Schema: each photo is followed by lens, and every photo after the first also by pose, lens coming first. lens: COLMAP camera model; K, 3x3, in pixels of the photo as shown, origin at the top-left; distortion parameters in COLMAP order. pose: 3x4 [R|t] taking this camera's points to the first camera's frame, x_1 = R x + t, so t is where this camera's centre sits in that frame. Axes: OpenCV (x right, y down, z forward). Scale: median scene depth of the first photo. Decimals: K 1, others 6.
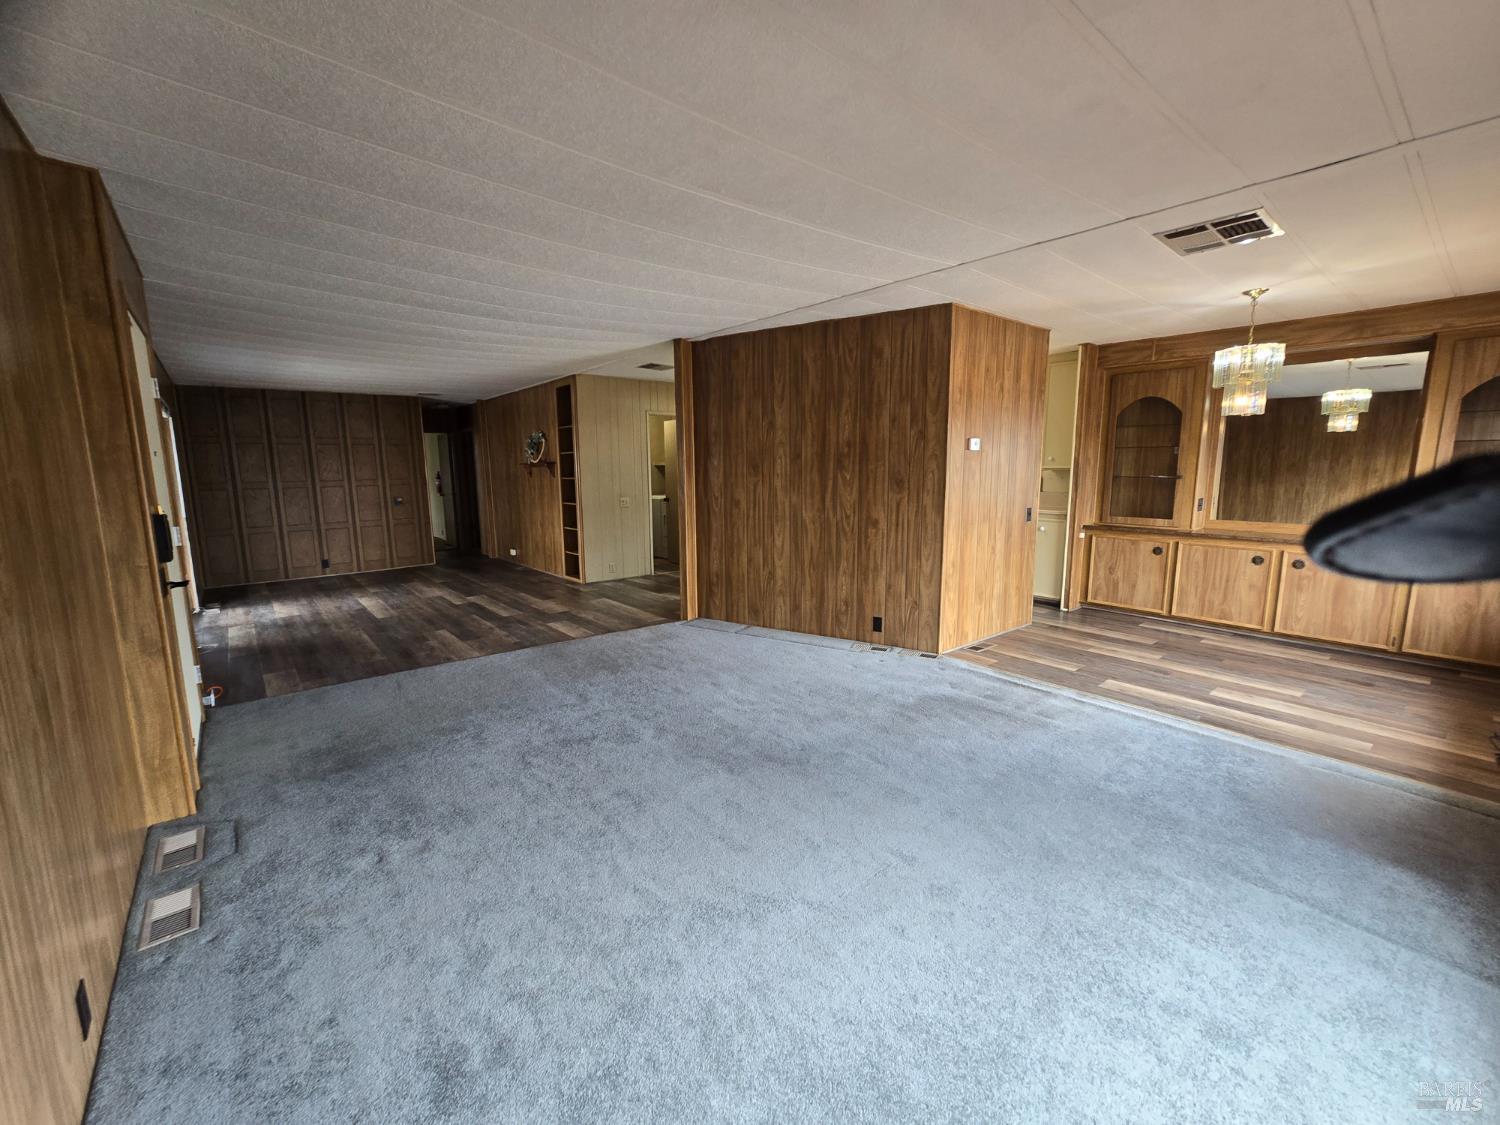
lens RADIAL K [[610.2, 0, 741.7], [0, 610.2, 557.3], [0, 0, 1]] dist [-0.002453, -0.000375]
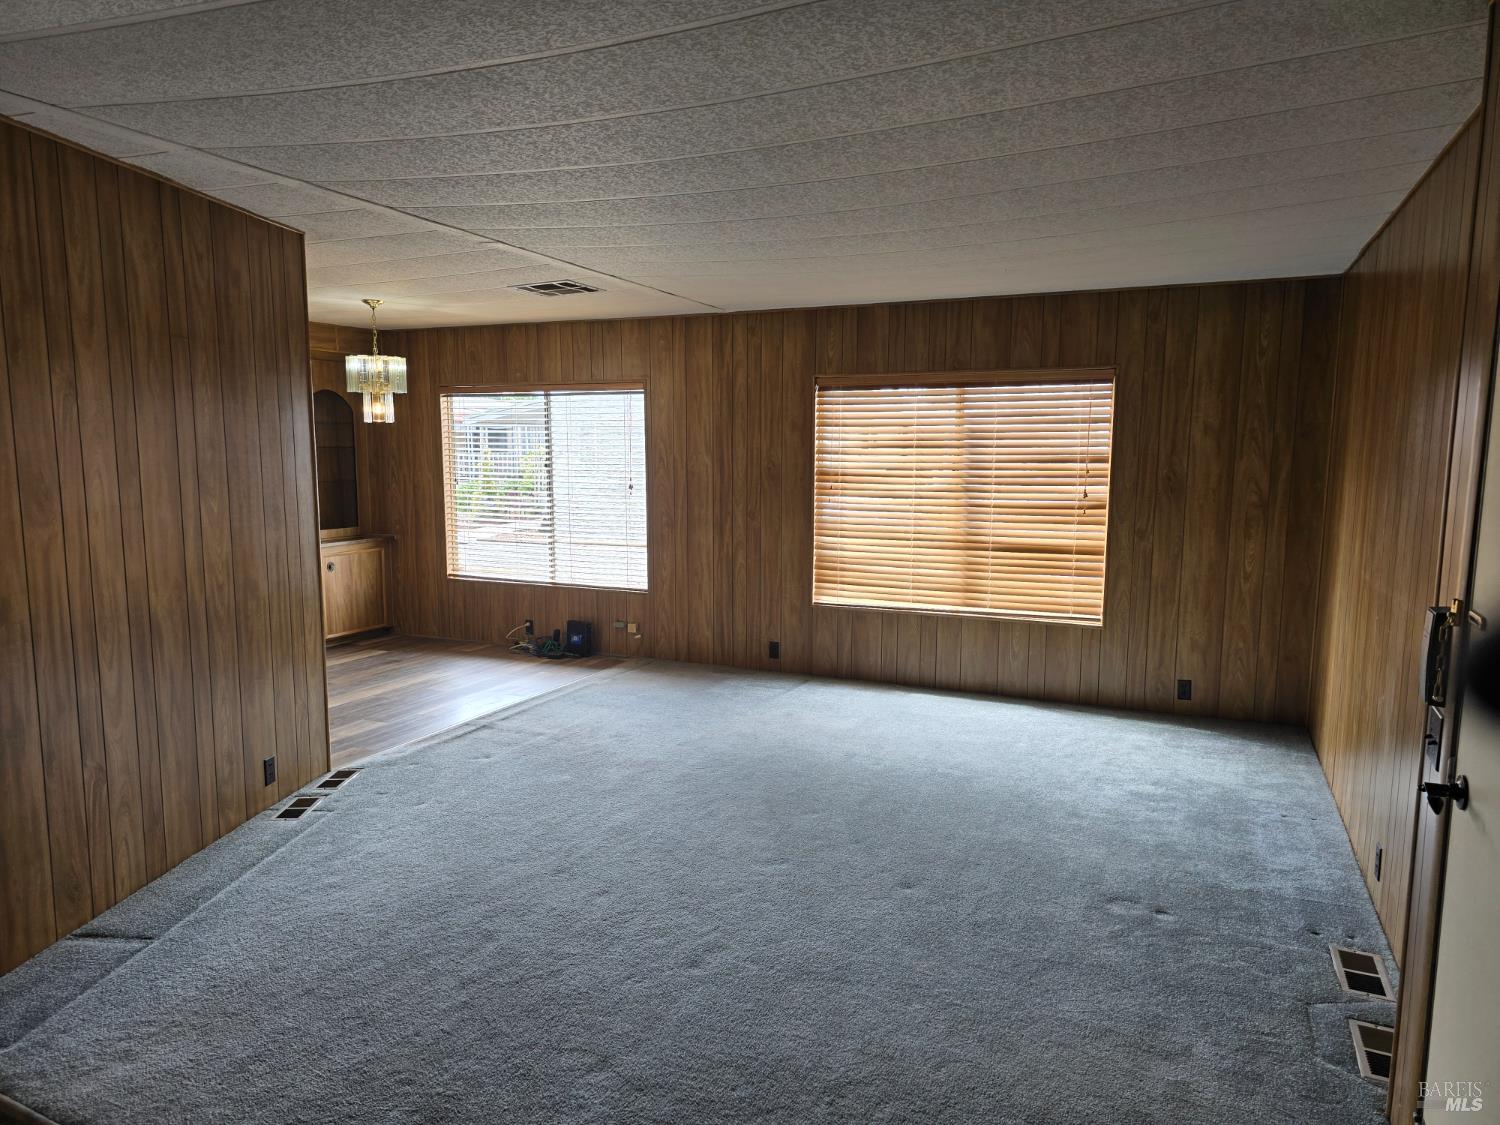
lens RADIAL K [[1009.1, 0, 743.9], [0, 1009.1, 567.0], [0, 0, 1]] dist [0.049718, -0.040700]
pose [[-0.439987, -0.100952, 0.892312, -0.767614], [0.139126, 0.974000, 0.178795, -0.174110], [-0.887162, 0.202812, -0.414502, 0.972553]]
